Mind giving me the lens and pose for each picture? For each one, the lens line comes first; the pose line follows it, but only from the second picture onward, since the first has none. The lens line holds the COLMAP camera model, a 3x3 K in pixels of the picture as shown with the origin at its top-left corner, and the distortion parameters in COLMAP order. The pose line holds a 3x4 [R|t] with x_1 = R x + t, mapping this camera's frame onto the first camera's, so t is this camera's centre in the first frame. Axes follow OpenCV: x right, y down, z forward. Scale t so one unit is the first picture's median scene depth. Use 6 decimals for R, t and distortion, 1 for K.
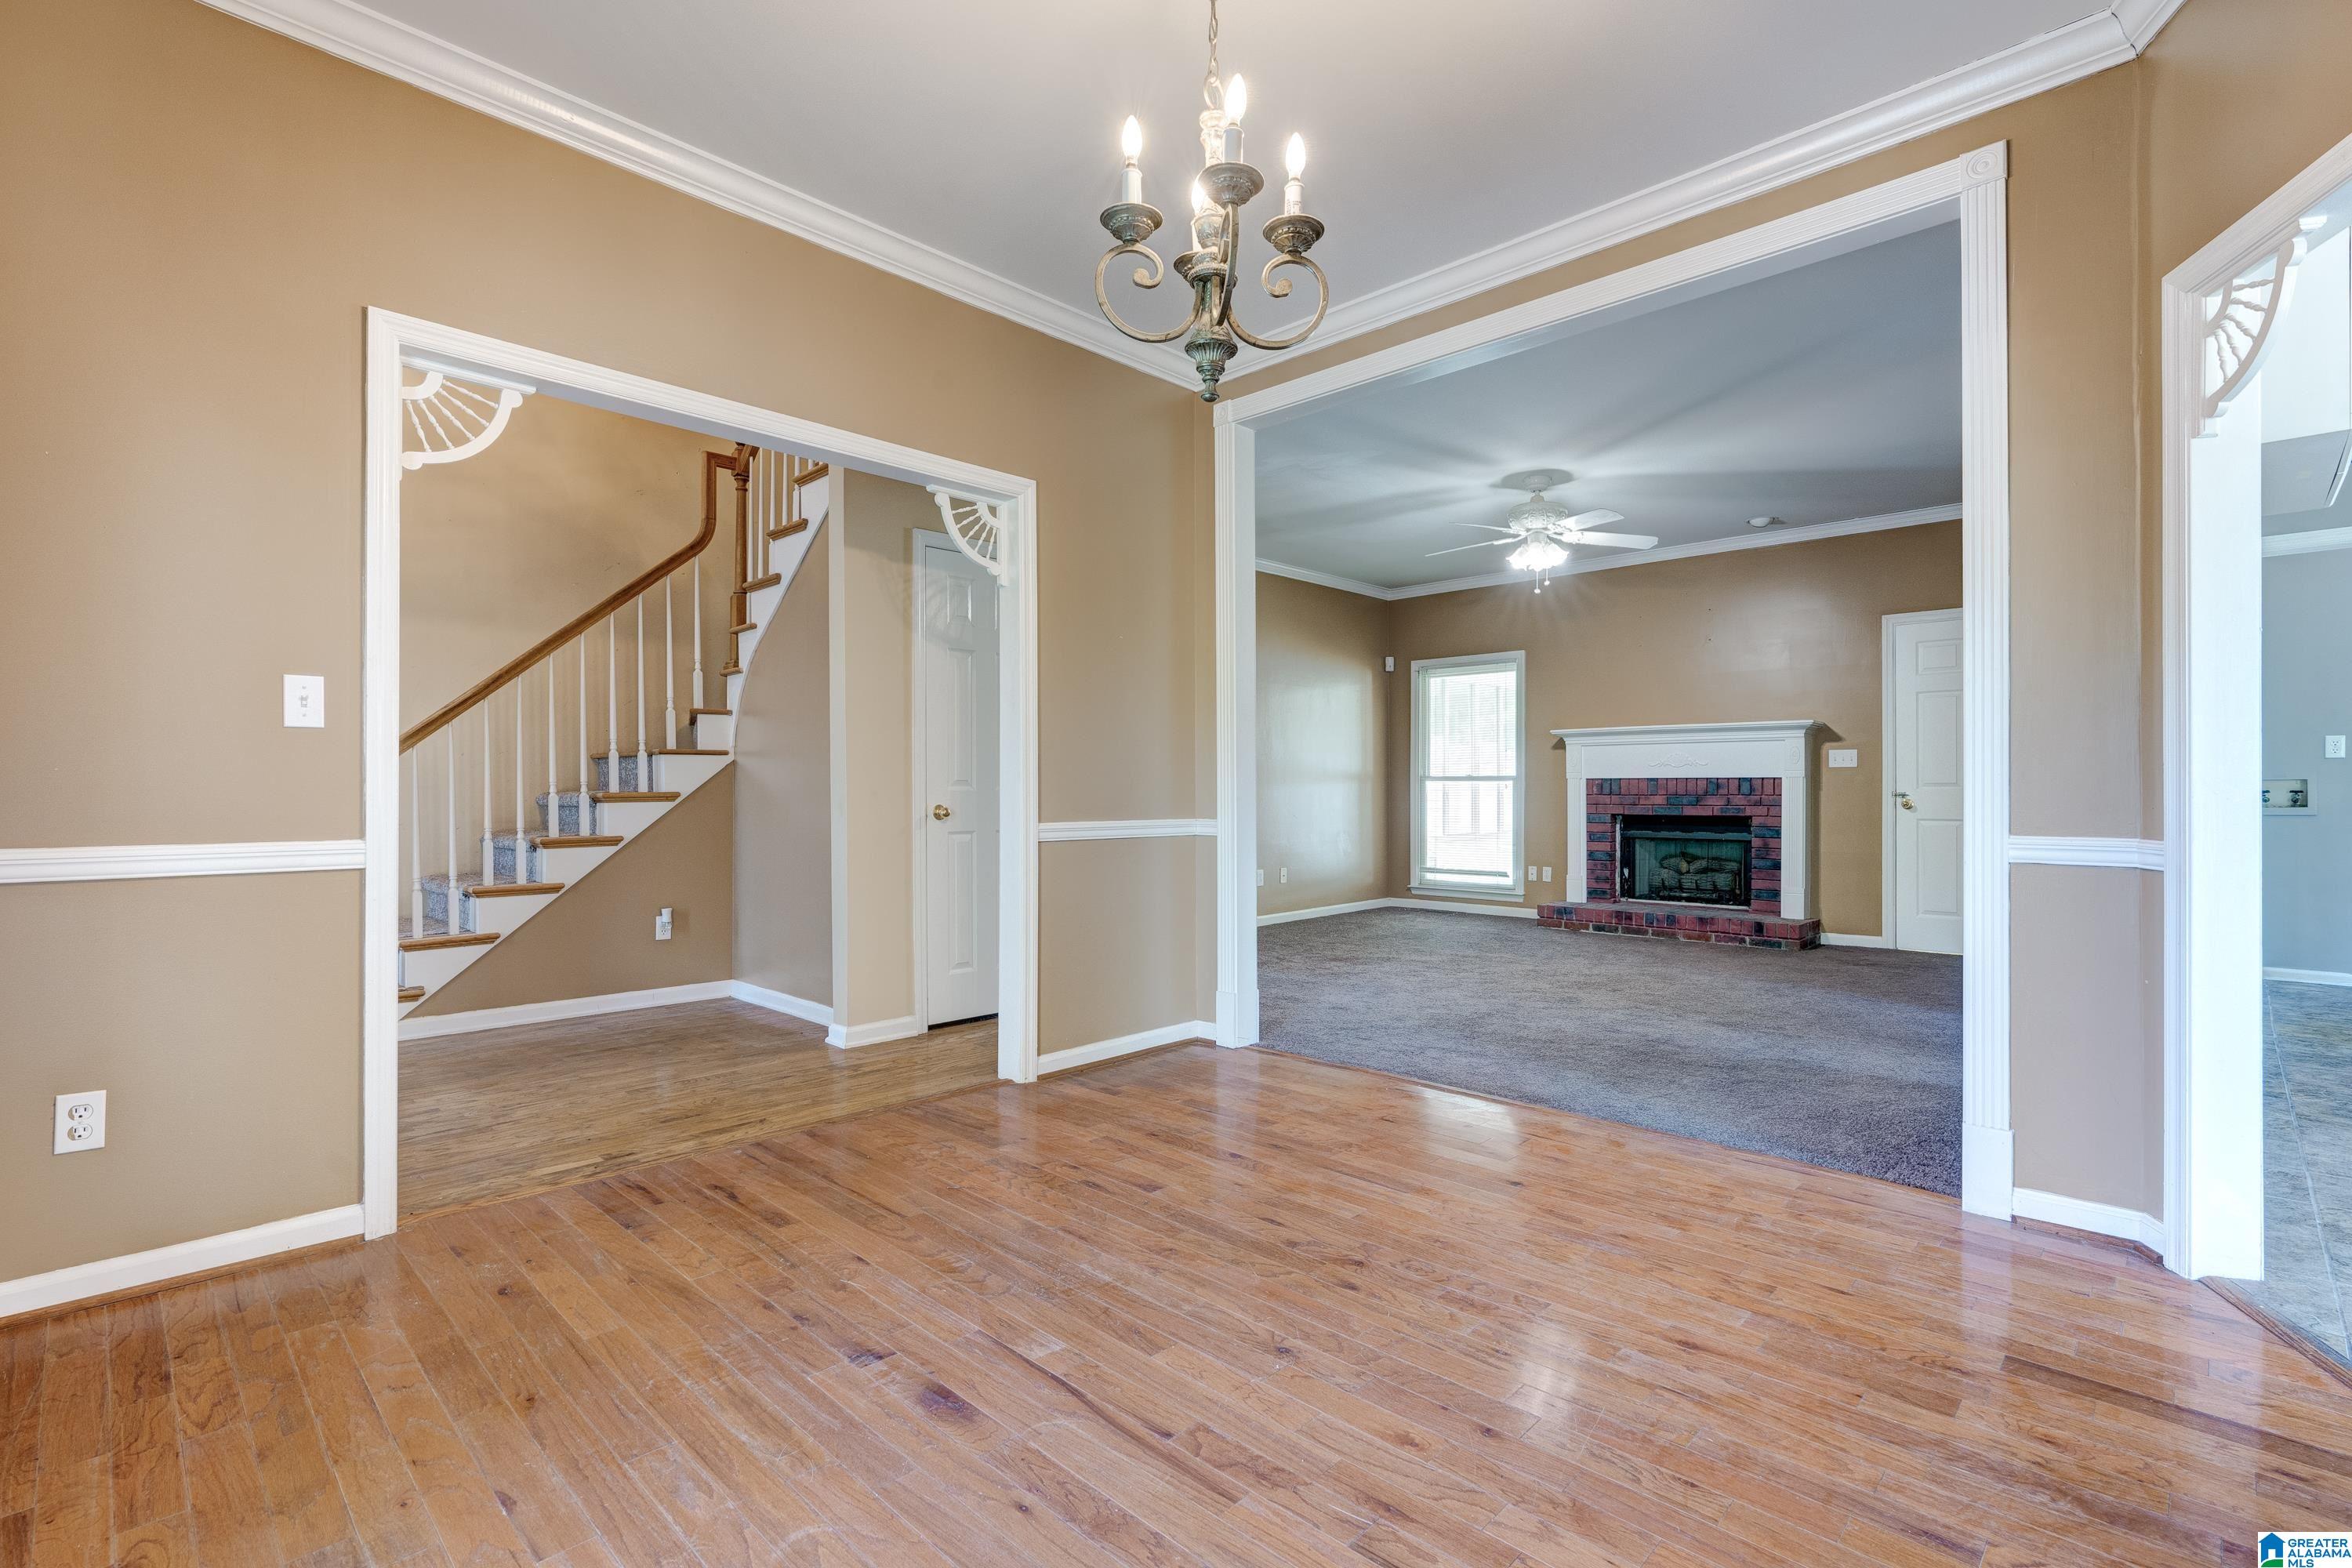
lens RADIAL K [[1059.1, 0, 1182.3], [0, 1059.1, 784.1], [0, 0, 1]] dist [-0.007496, 0.003151]
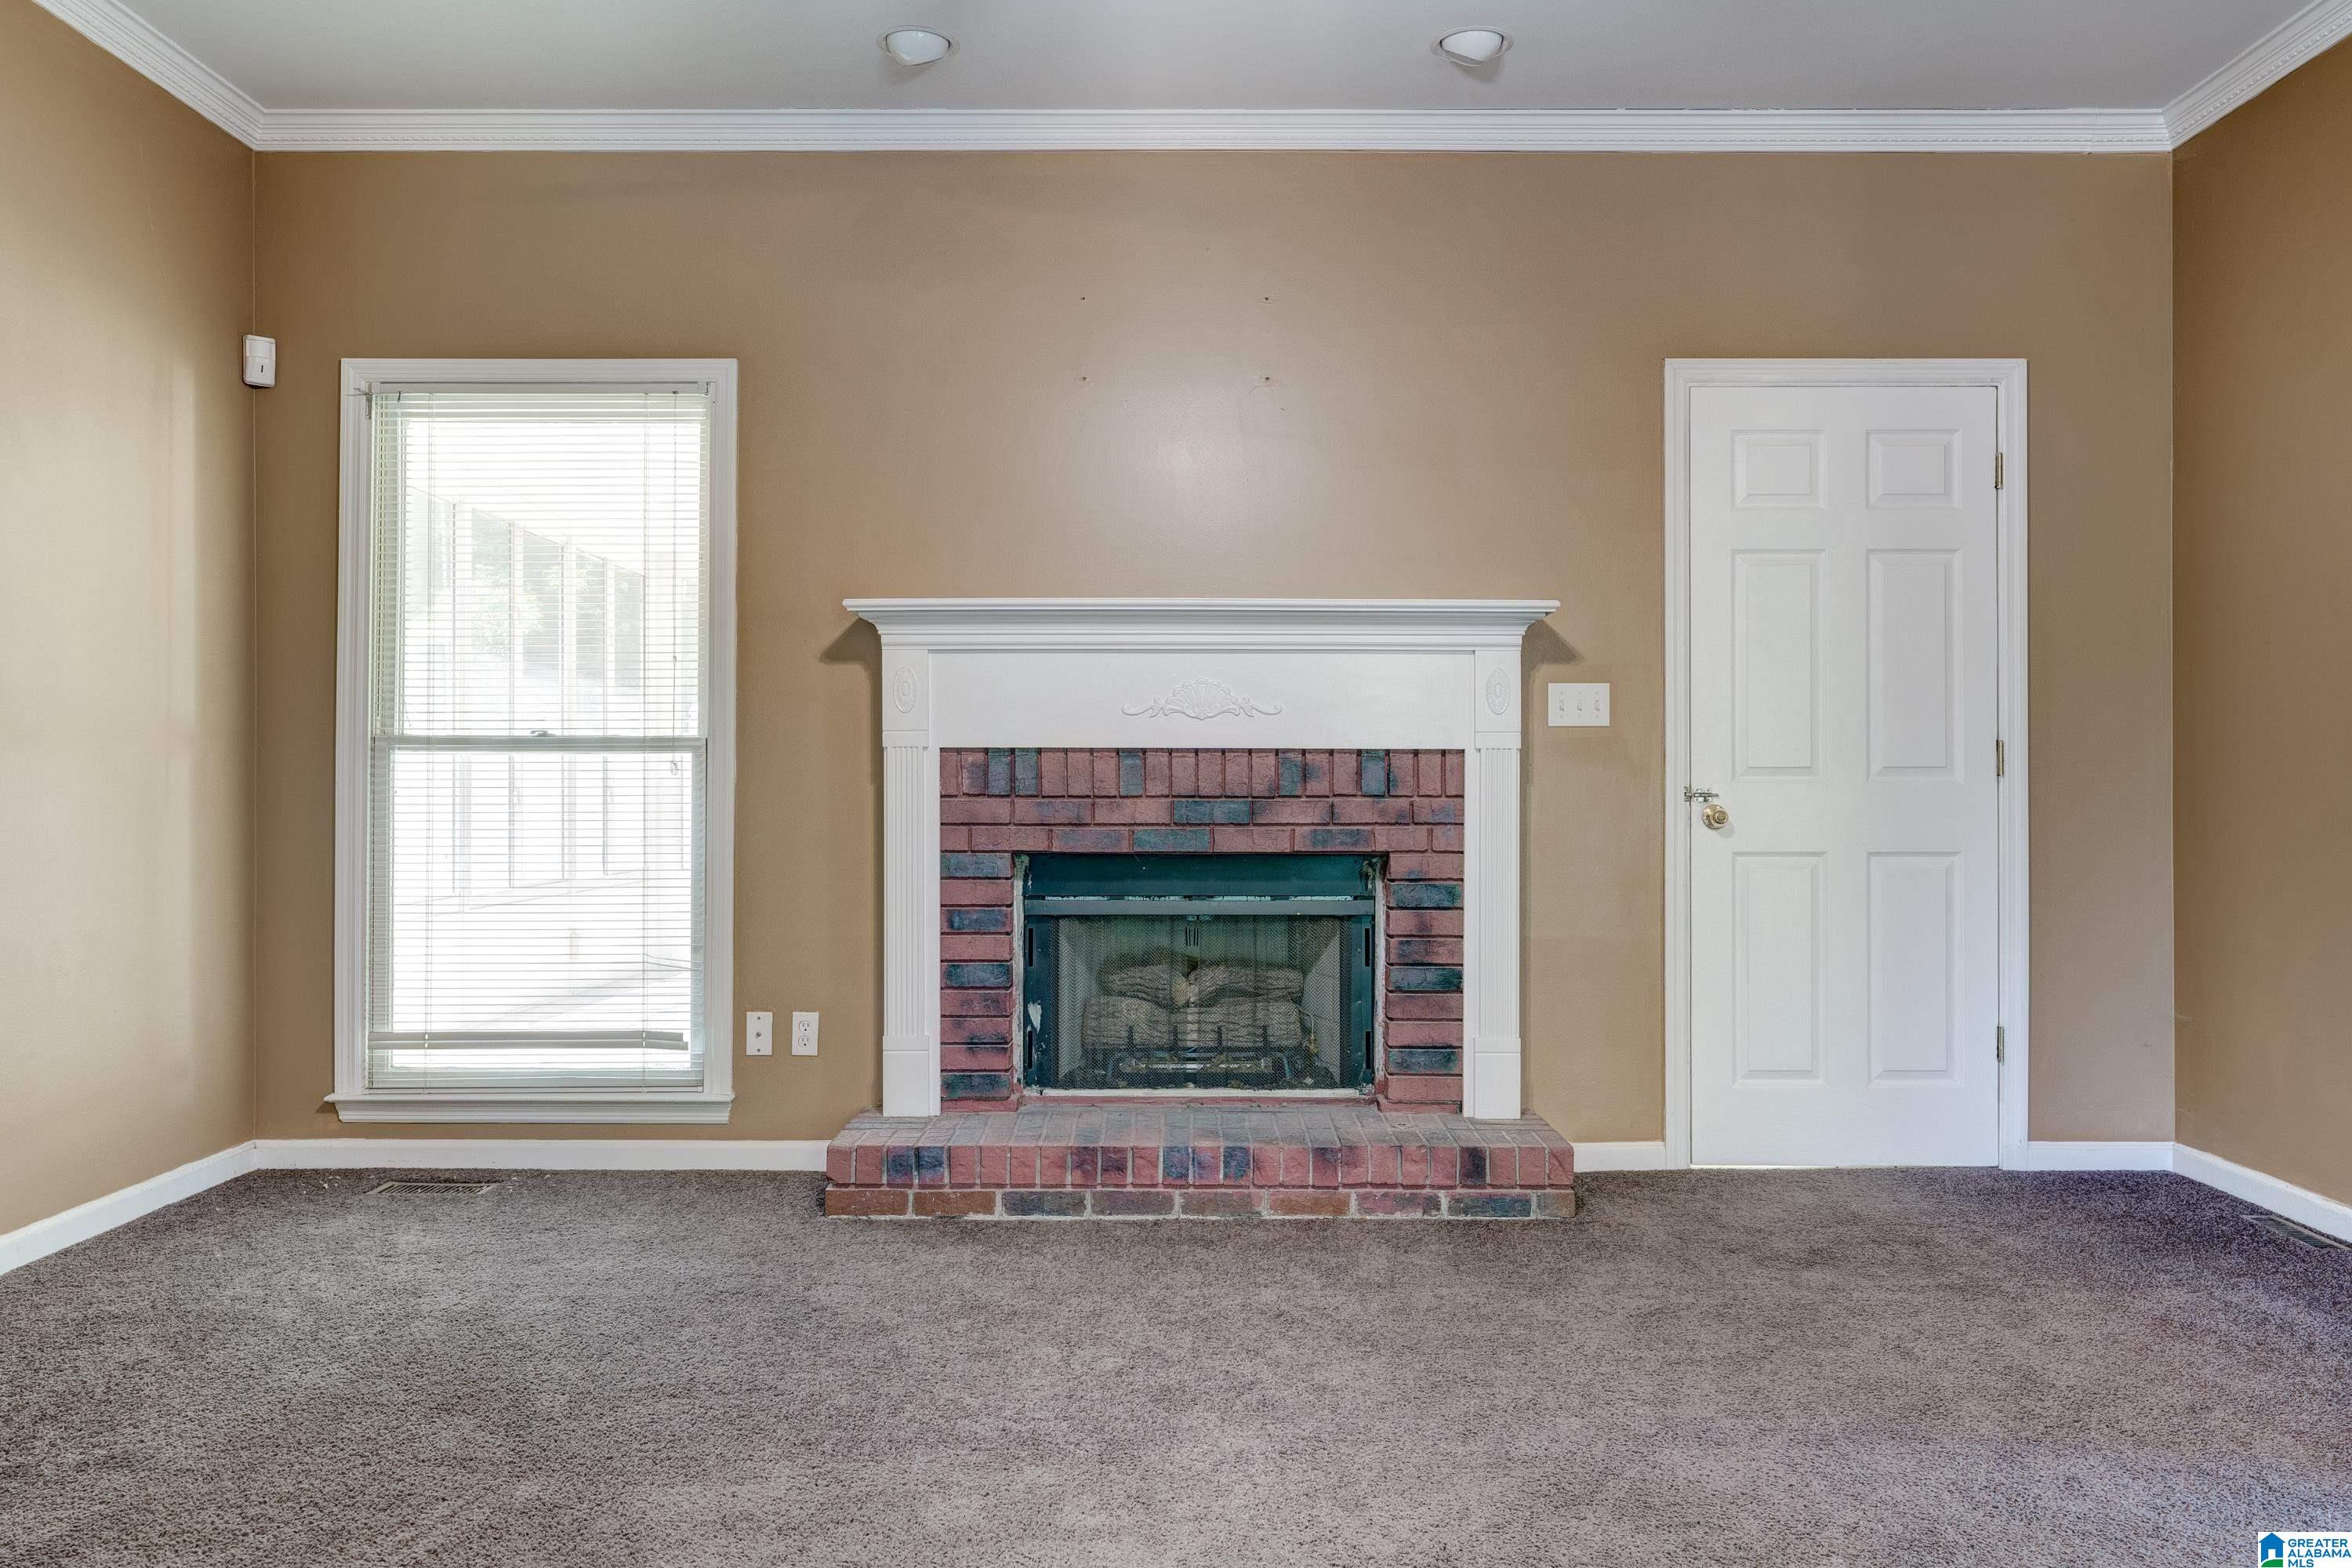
lens RADIAL K [[1691.0, 0, 1177.6], [0, 1691.0, 780.2], [0, 0, 1]] dist [-0.002919, 0.000339]
pose [[0.718381, 0.008930, 0.695592, 0.062623], [-0.006317, 0.999960, -0.006314, 0.008461], [-0.695621, 0.000142, 0.718409, 0.583142]]
